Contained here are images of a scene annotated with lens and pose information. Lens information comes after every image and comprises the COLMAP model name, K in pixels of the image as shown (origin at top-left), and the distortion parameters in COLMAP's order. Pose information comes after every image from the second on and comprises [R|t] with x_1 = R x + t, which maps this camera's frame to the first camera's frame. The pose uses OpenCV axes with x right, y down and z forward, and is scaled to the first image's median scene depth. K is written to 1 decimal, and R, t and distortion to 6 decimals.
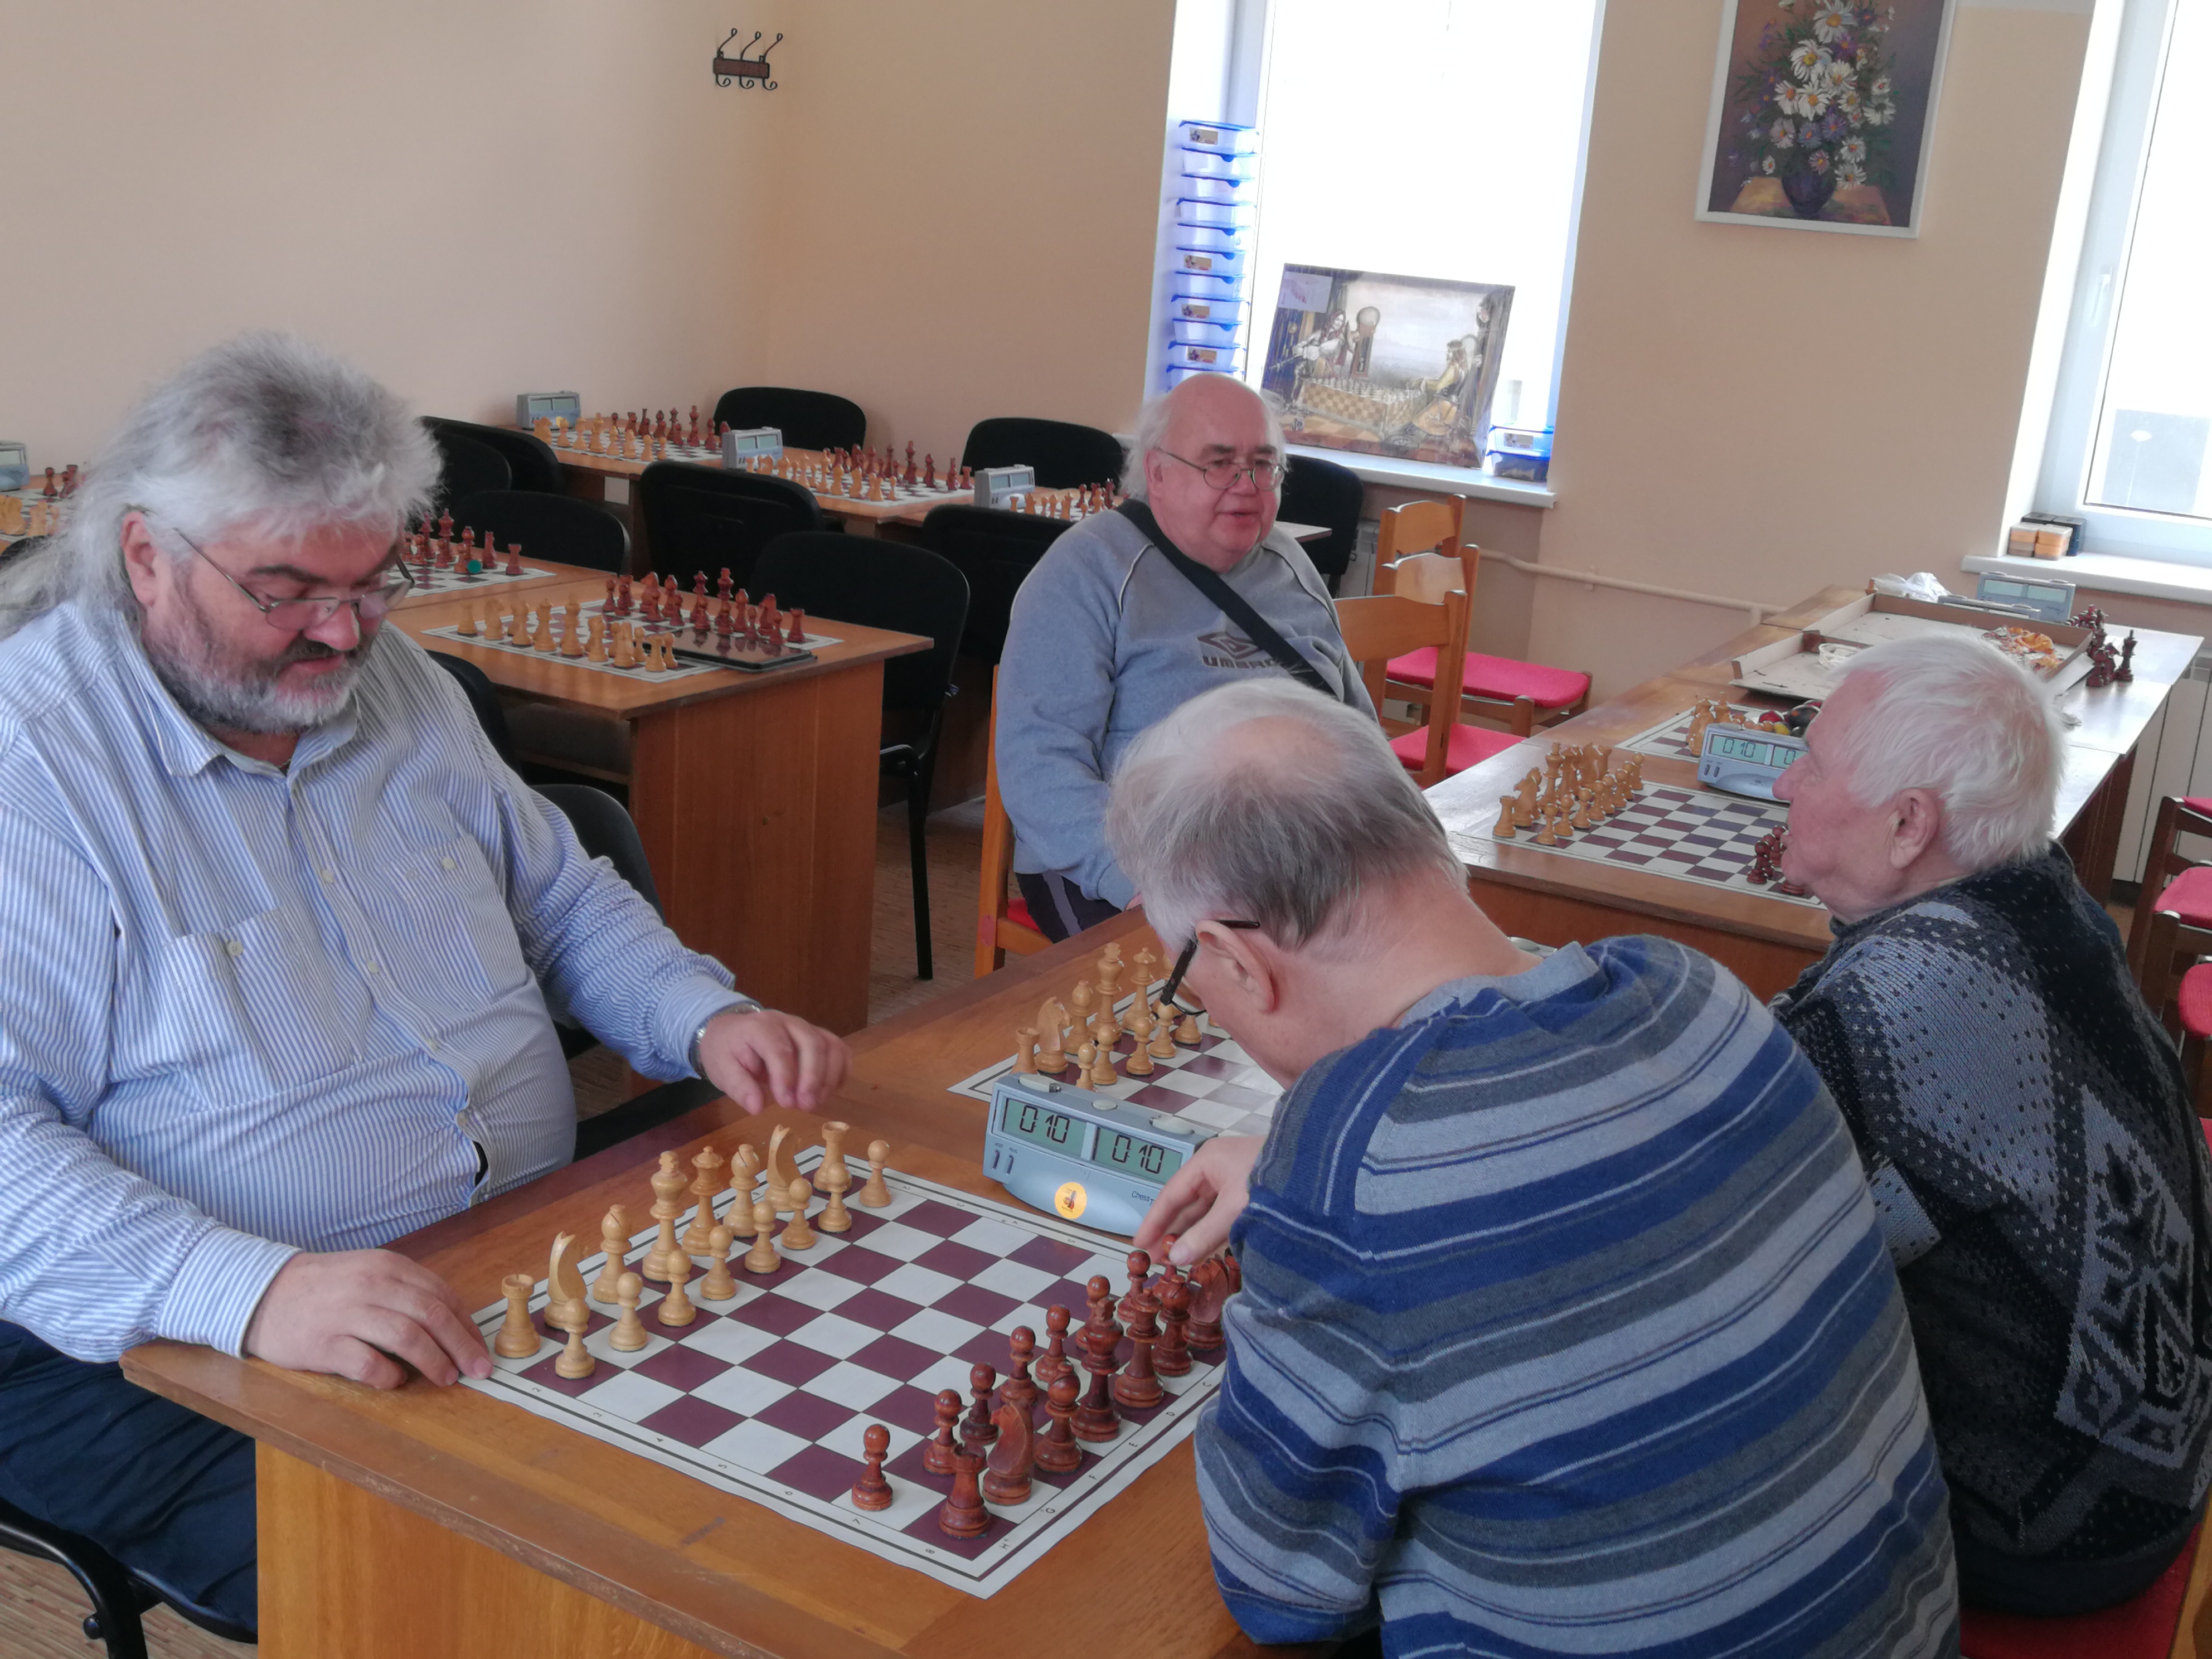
lens RADIAL K [[2395.4, 0, 1106.0], [0, 2395.4, 829.5], [0, 0, 1]] dist [0.087964, -0.226687]
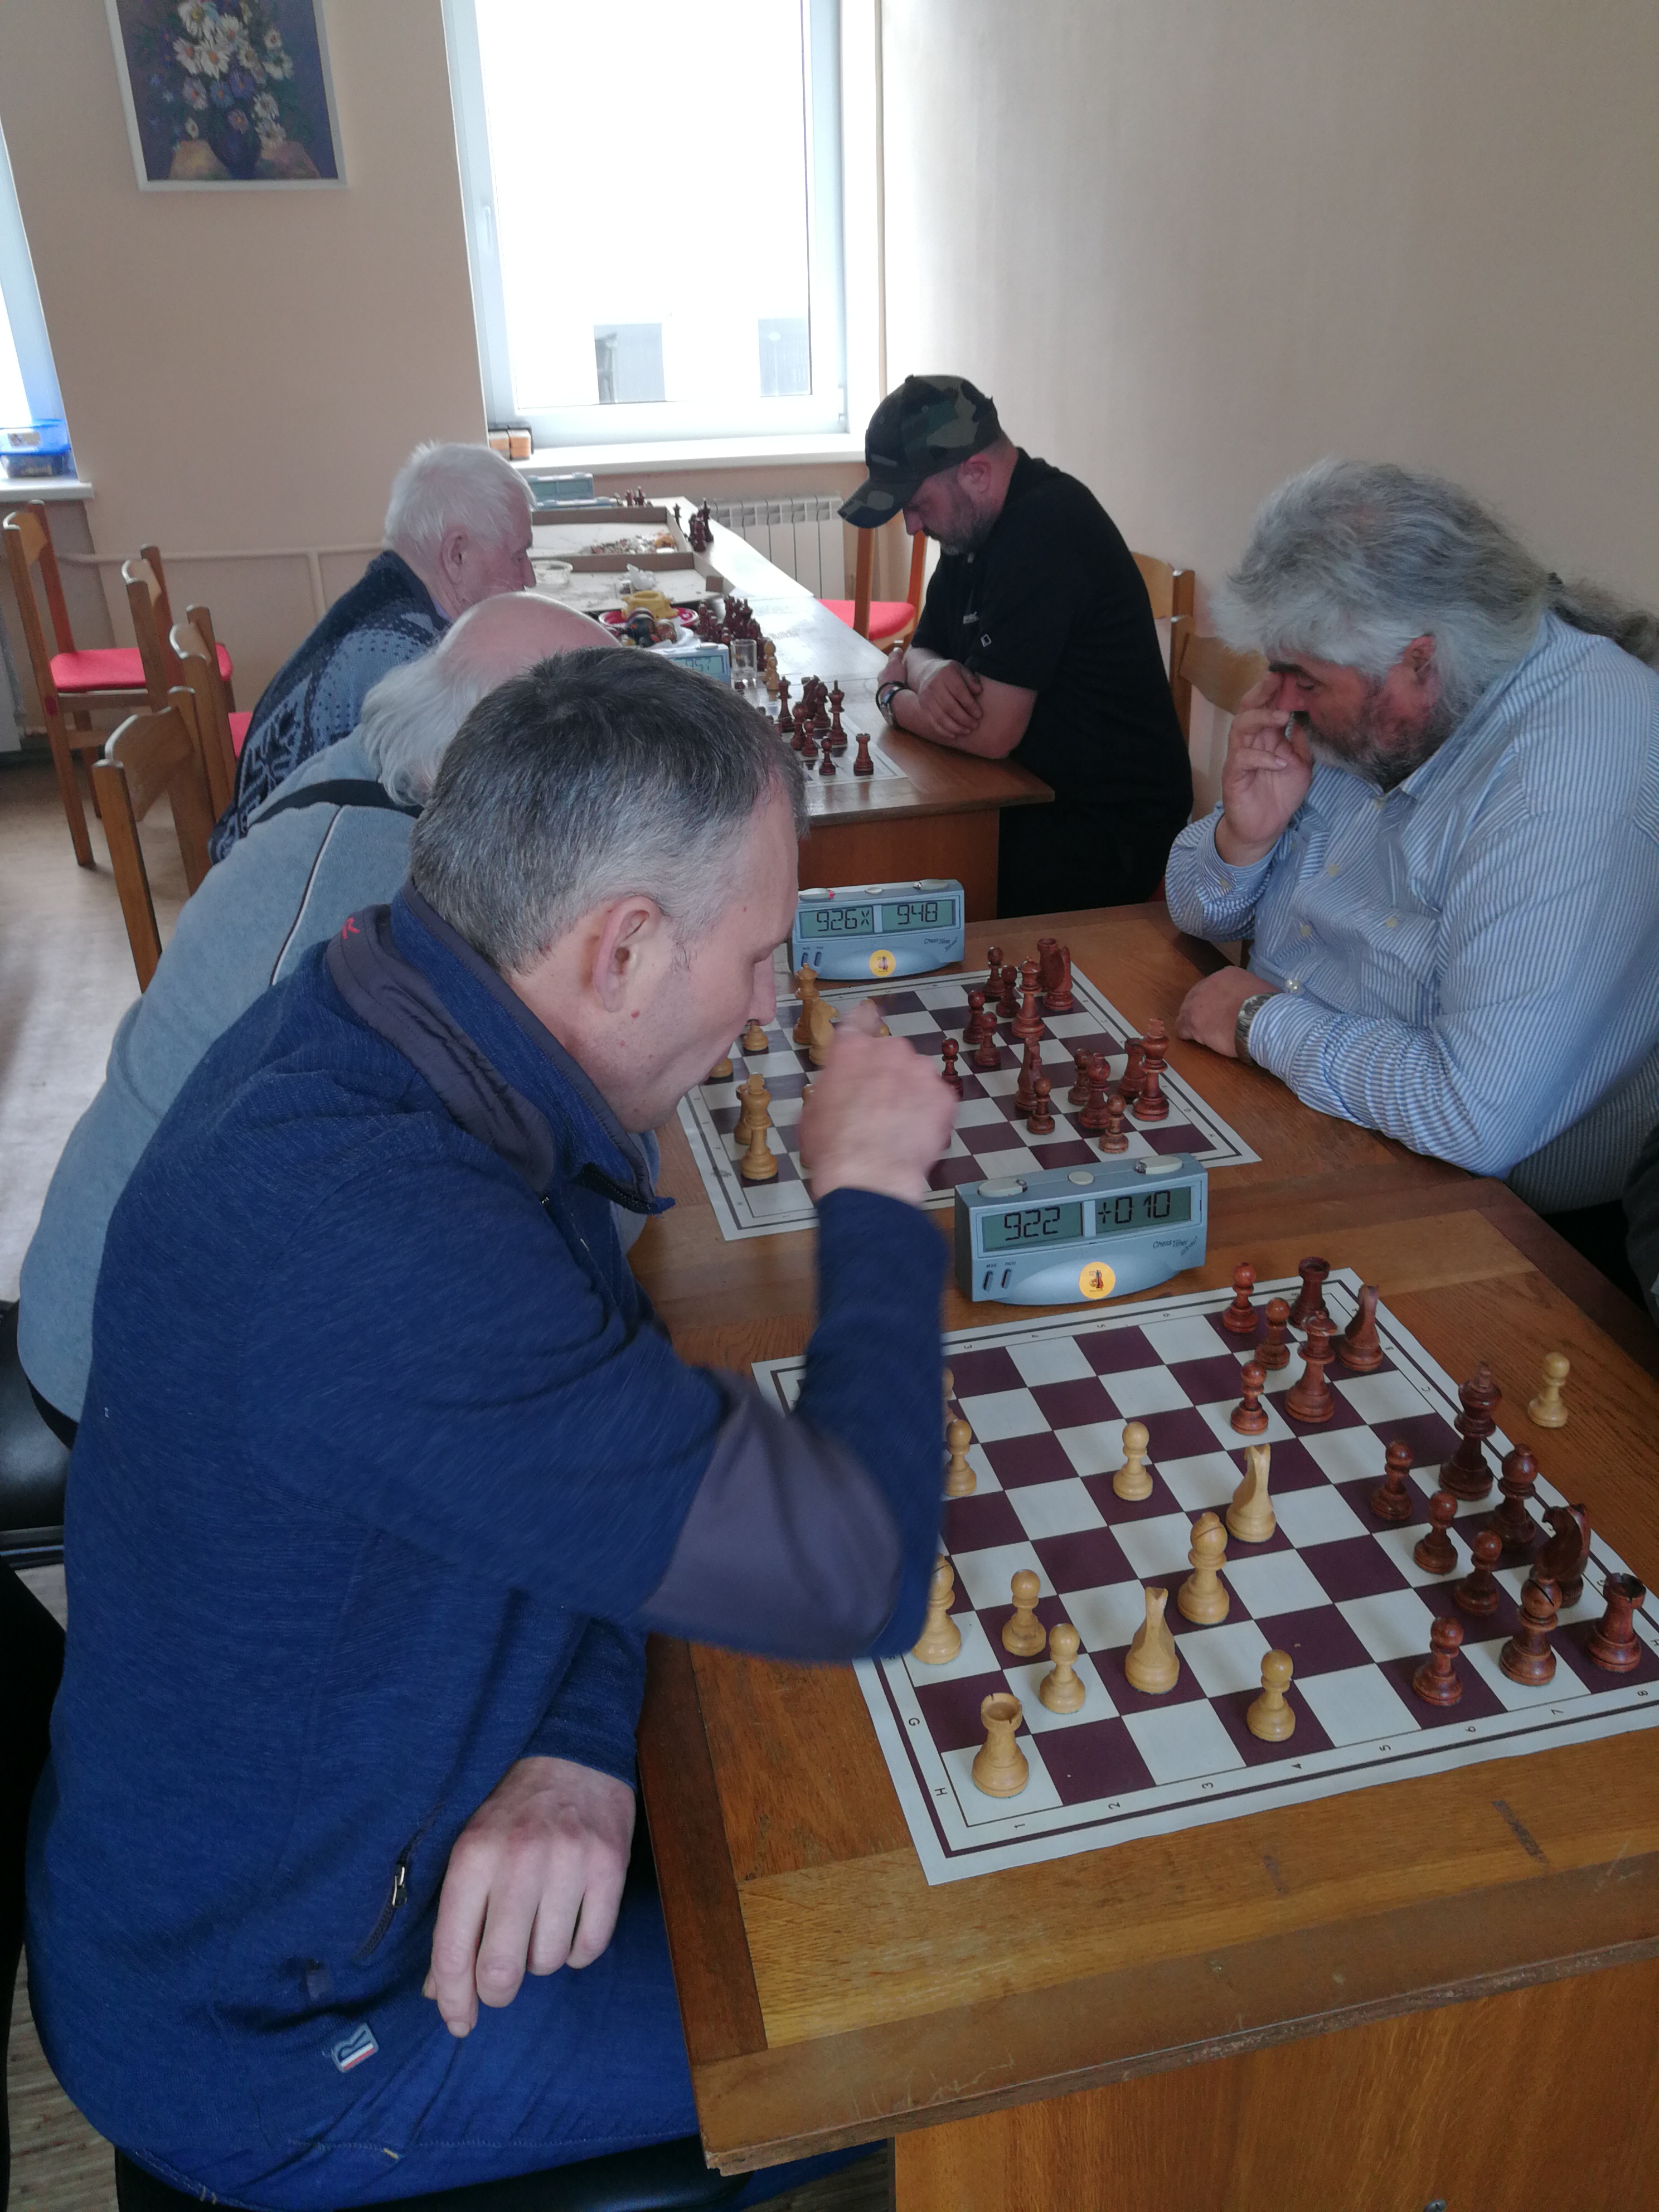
lens RADIAL K [[1769.2, 0, 829.5], [0, 1769.2, 1106.0], [0, 0, 1]] dist [0.026867, 0.012253]
pose [[0.715564, -0.402120, 0.571199, -0.153445], [0.263248, 0.912640, 0.312711, -0.052394], [-0.647046, -0.073397, 0.758910, 0.177165]]
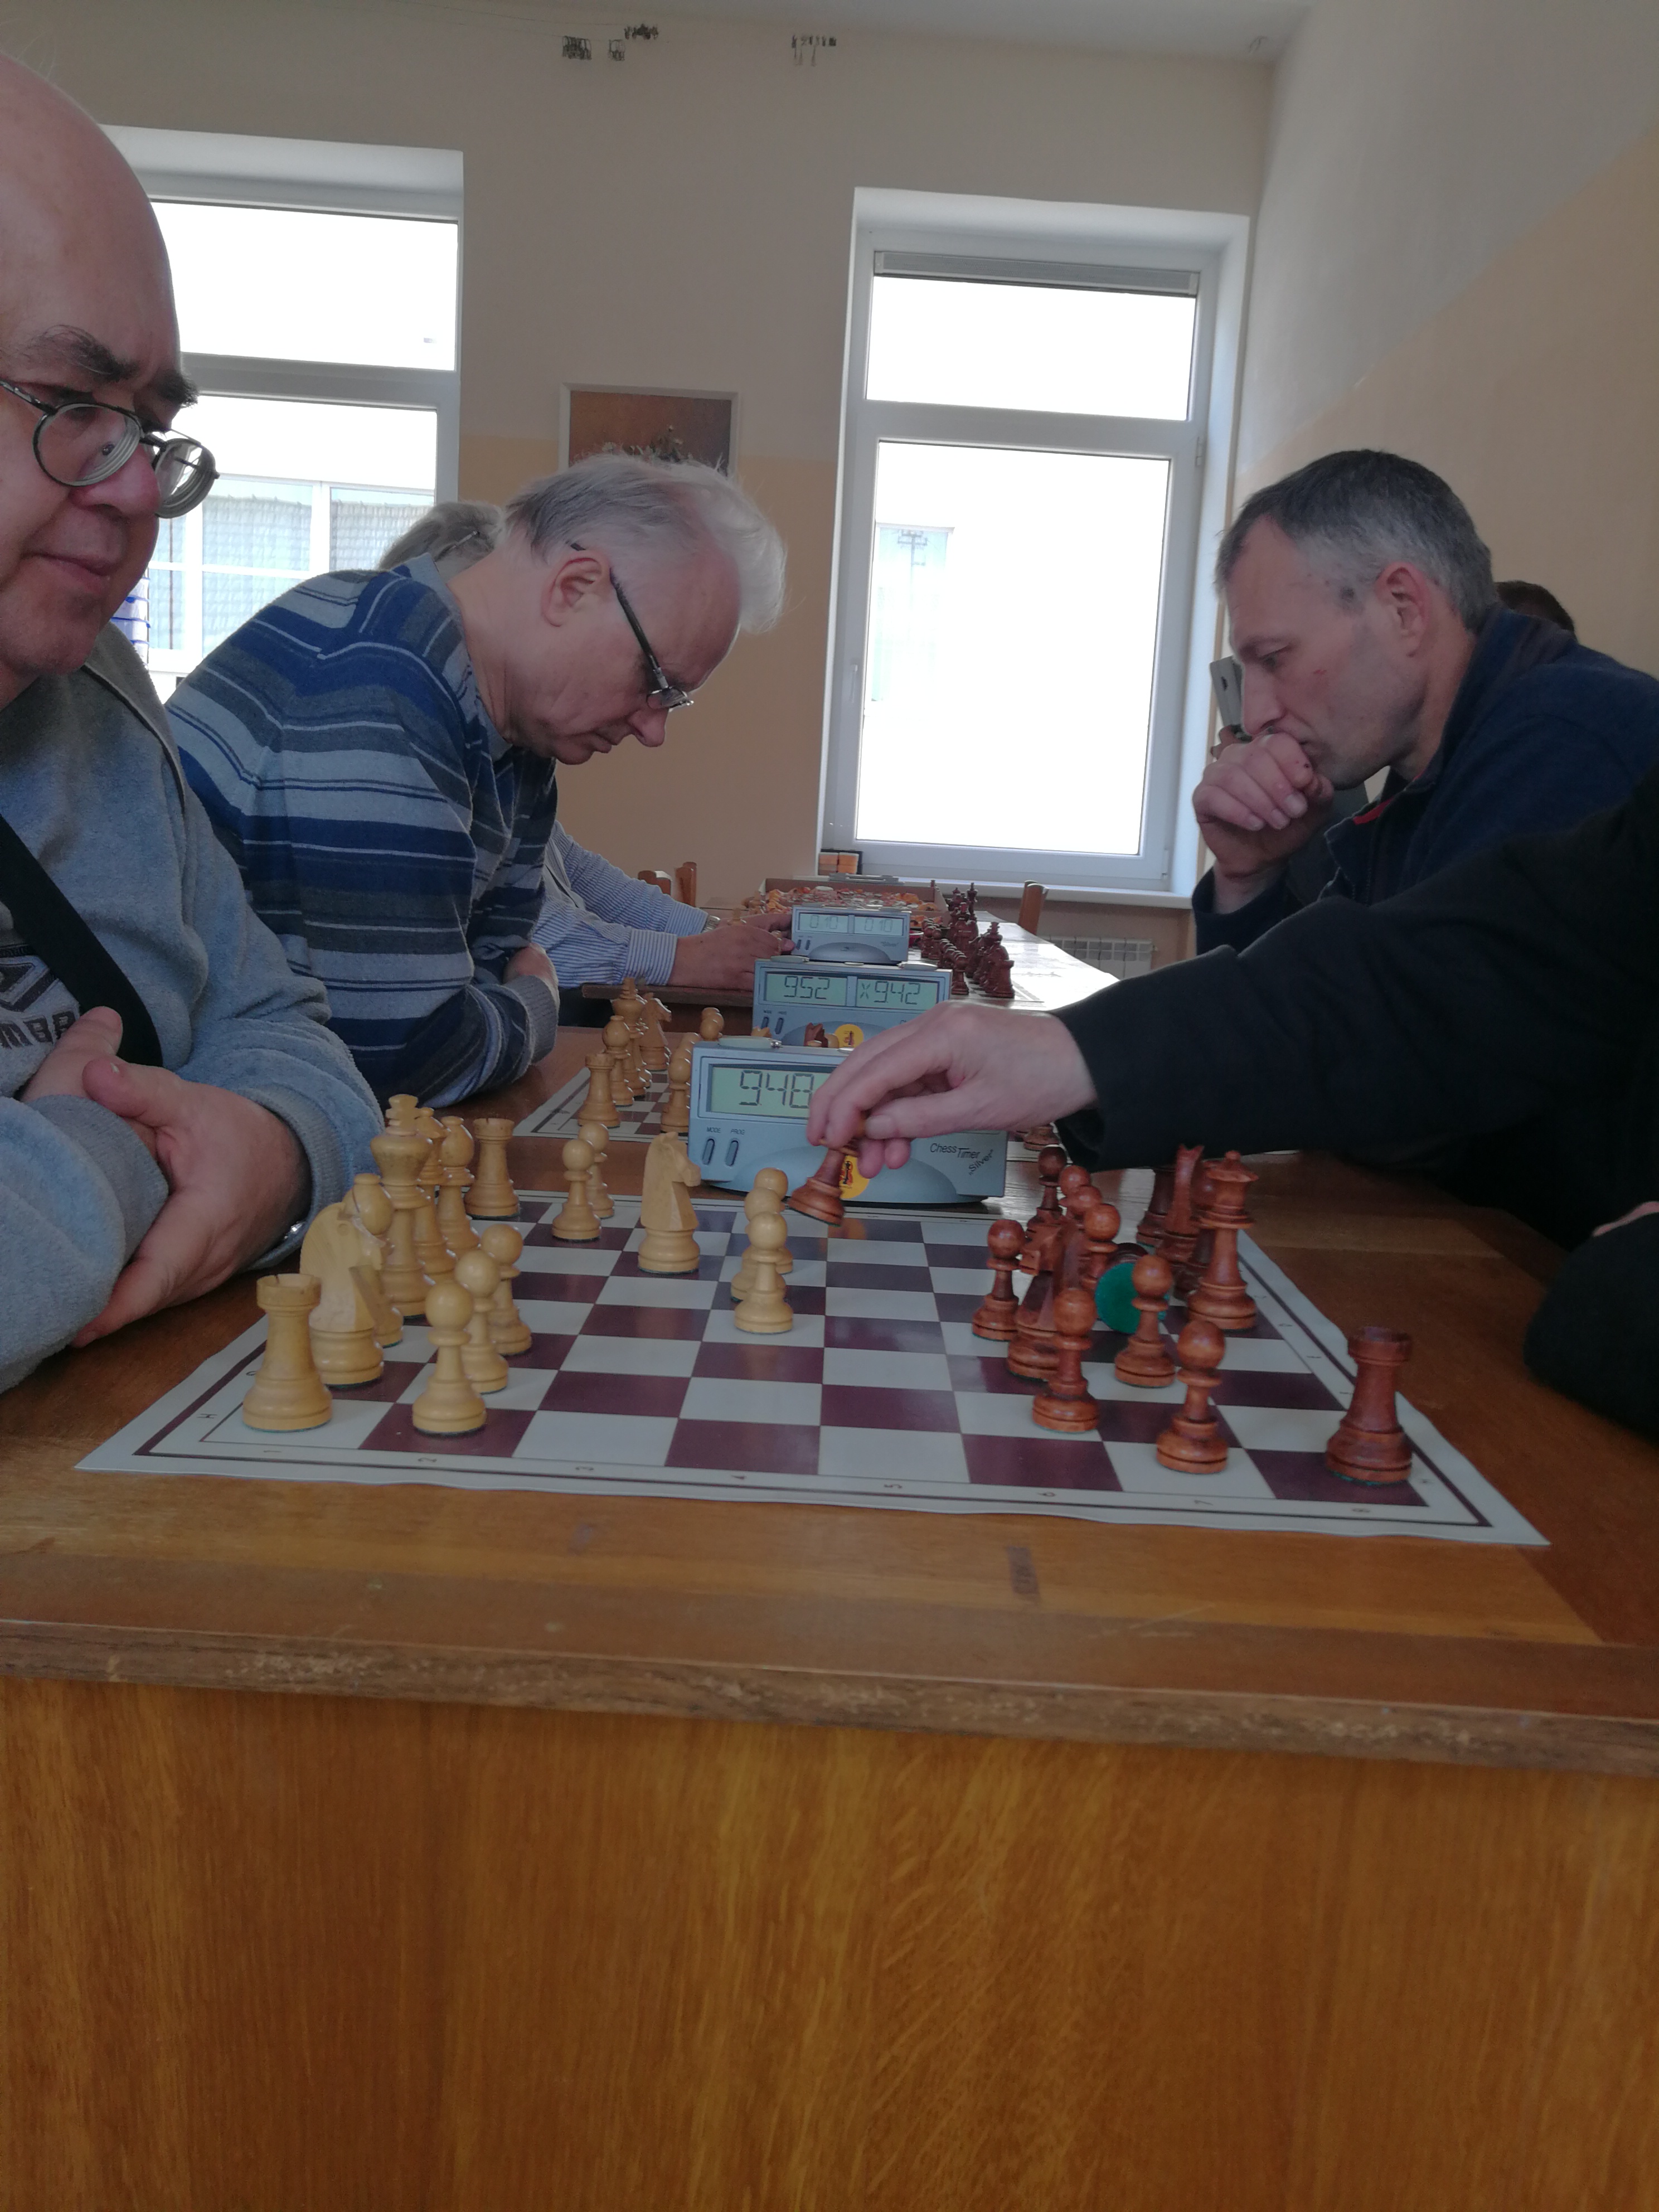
lens RADIAL K [[1744.9, 0, 839.4], [0, 1744.9, 1103.9], [0, 0, 1]] dist [0.004568, 0.043571]
pose [[0.868558, -0.103560, 0.484647, -0.092946], [0.141356, 0.989068, -0.041985, 0.052494], [-0.475001, 0.104974, 0.873702, 0.176820]]
